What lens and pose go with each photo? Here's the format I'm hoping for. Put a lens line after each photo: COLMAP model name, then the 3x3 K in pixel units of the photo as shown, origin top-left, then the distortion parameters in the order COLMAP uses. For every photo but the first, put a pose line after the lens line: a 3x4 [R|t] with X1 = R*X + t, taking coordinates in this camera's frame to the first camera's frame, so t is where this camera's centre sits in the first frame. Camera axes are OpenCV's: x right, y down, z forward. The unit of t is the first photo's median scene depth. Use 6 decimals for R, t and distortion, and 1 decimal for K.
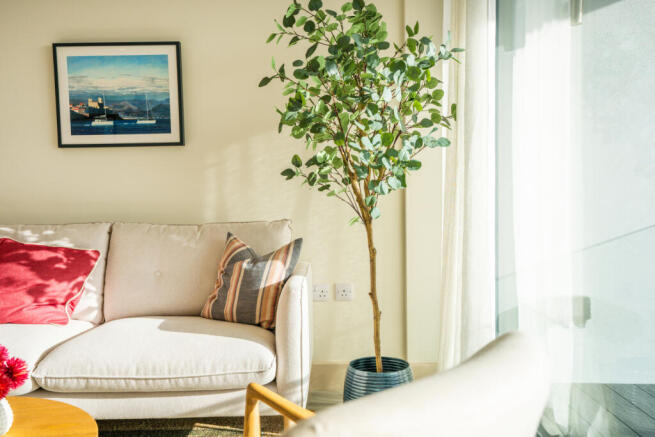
lens RADIAL K [[628.9, 0, 326.2], [0, 628.9, 215.0], [0, 0, 1]] dist [0.058262, 0.000000]
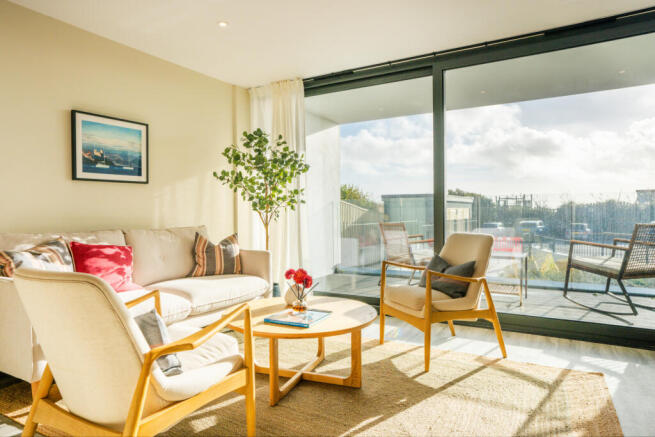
lens RADIAL K [[418.7, 0, 328.0], [0, 418.7, 212.7], [0, 0, 1]] dist [-0.007734, 0.001113]
pose [[0.468536, 0.004561, 0.883433, -1.002664], [0.018219, 0.999724, -0.014824, -0.005255], [-0.883256, 0.023041, 0.468324, 0.031963]]
